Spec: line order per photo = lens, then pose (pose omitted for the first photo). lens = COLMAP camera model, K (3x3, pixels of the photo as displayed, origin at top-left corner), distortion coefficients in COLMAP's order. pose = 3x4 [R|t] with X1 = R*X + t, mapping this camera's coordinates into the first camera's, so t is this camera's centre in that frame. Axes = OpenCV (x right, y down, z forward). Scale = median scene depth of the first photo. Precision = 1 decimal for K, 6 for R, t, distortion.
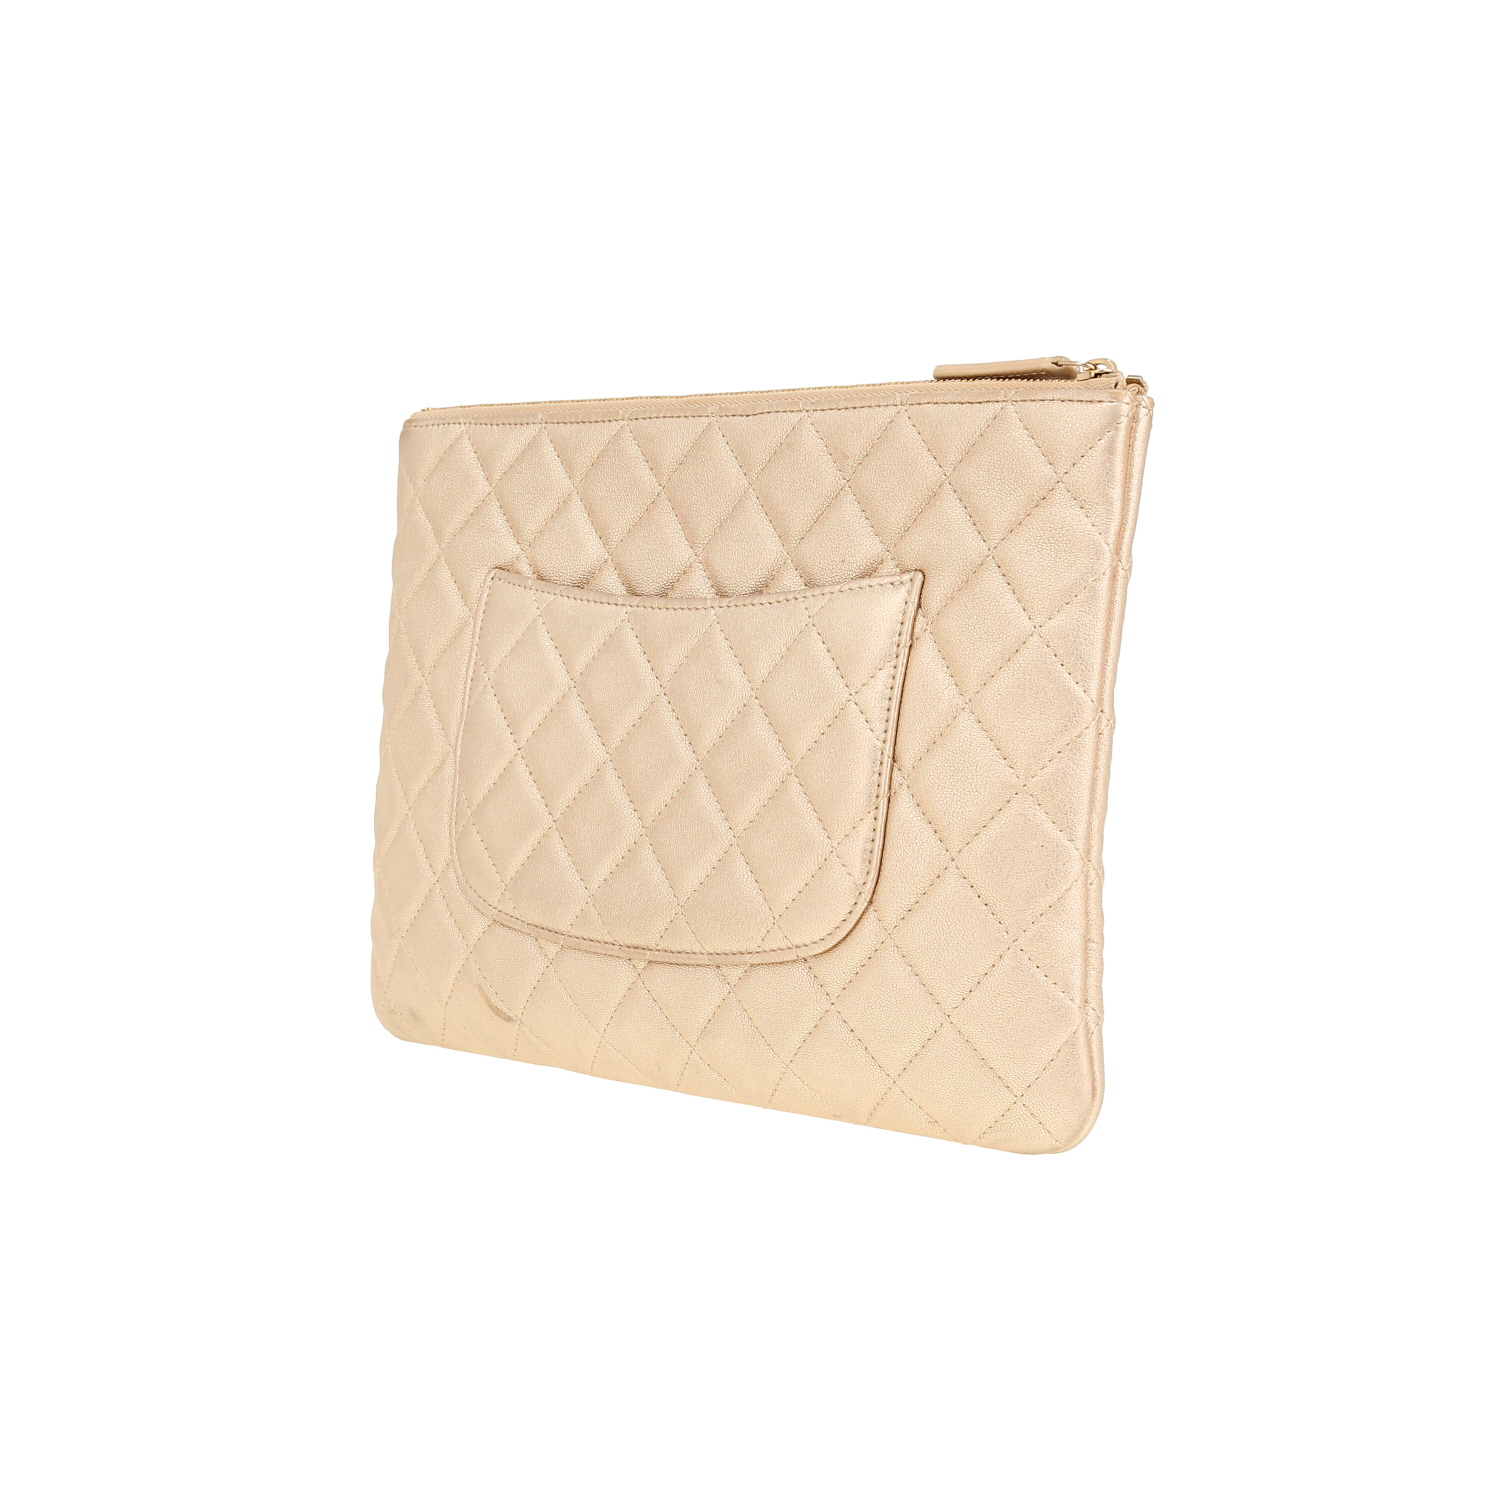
lens RADIAL K [[2735.9, 0, 750.0], [0, 2735.9, 750.0], [0, 0, 1]] dist [-0.046292, 0.033732]
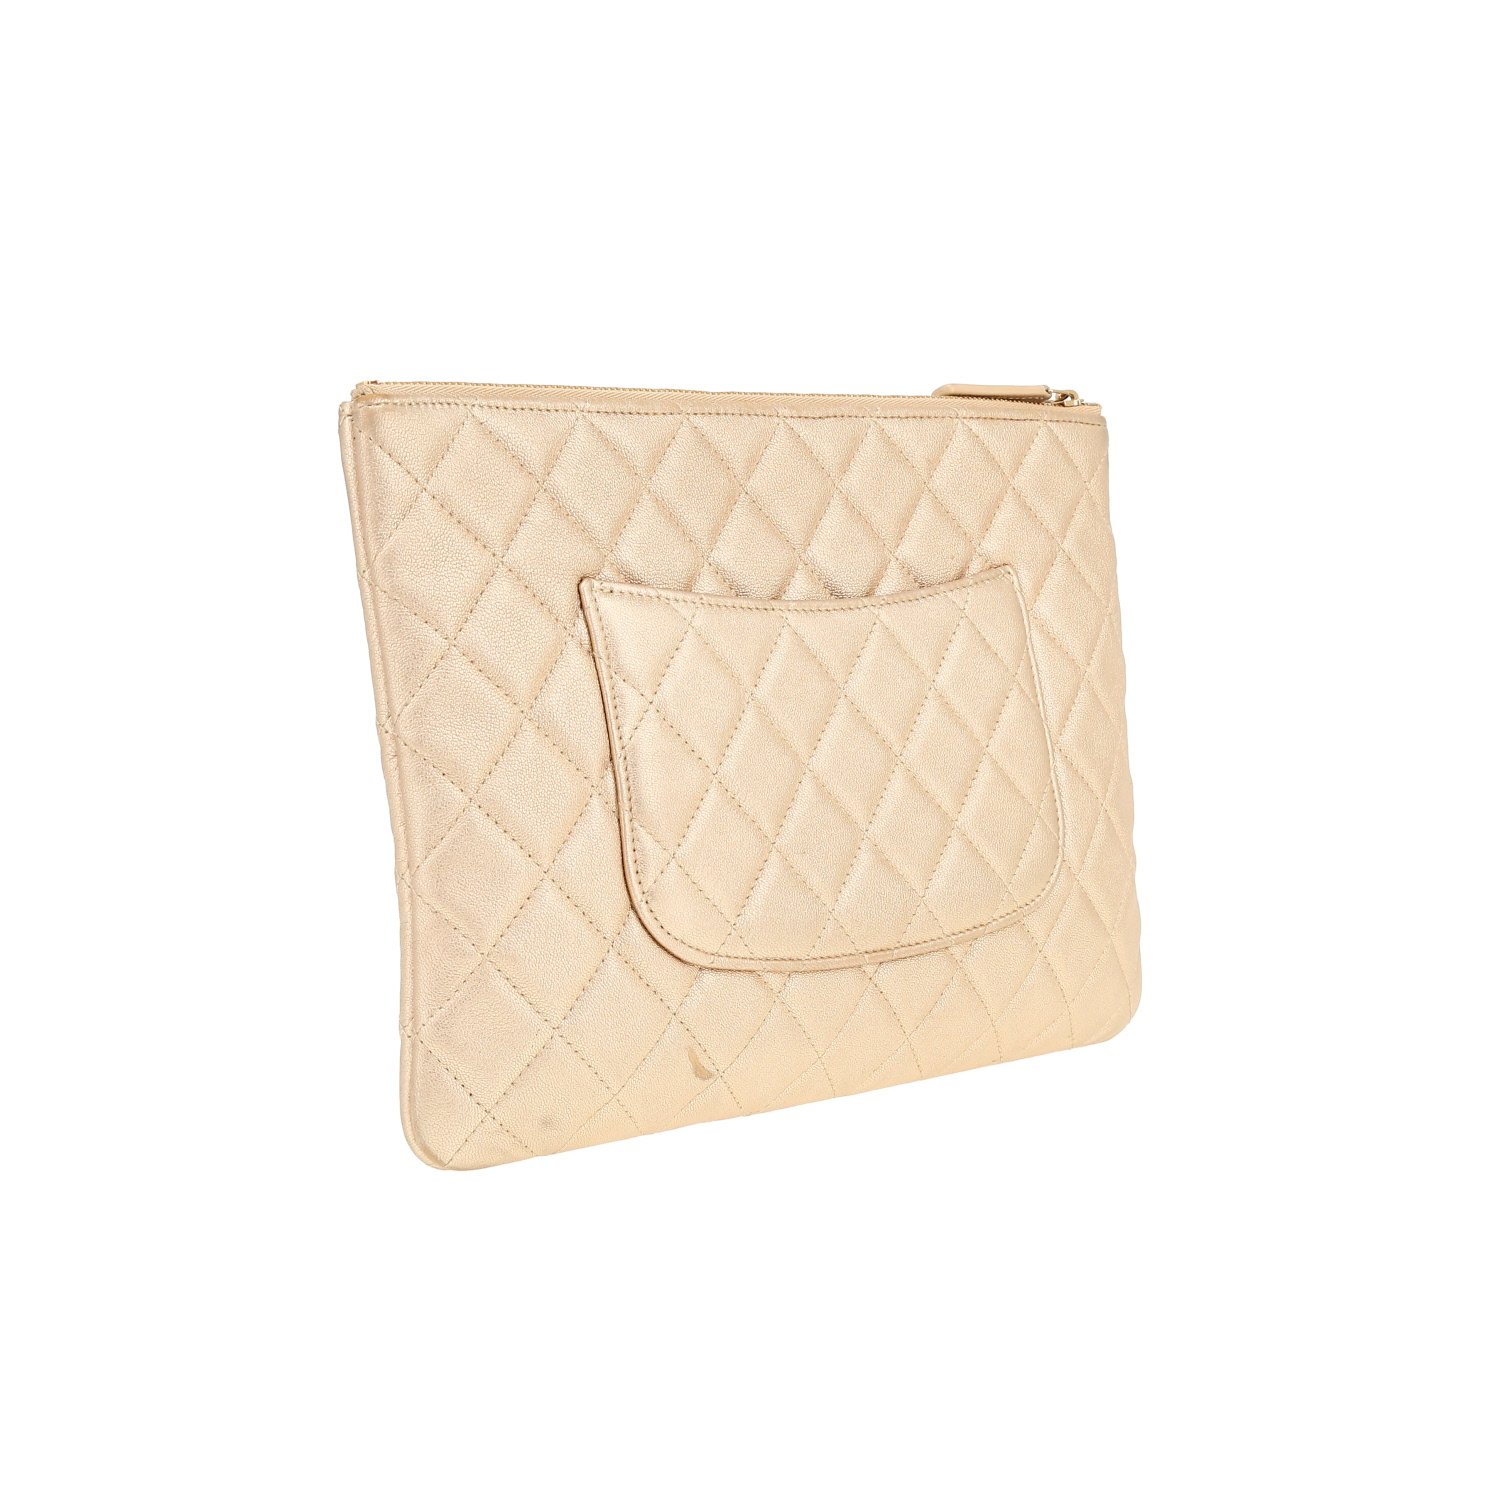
lens RADIAL K [[2735.9, 0, 750.0], [0, 2735.9, 750.0], [0, 0, 1]] dist [-0.046292, 0.033732]
pose [[0.119465, -0.075652, 0.989952, -1.081858], [0.094361, 0.993444, 0.064532, -0.072426], [-0.988344, 0.085704, 0.125820, 0.968387]]
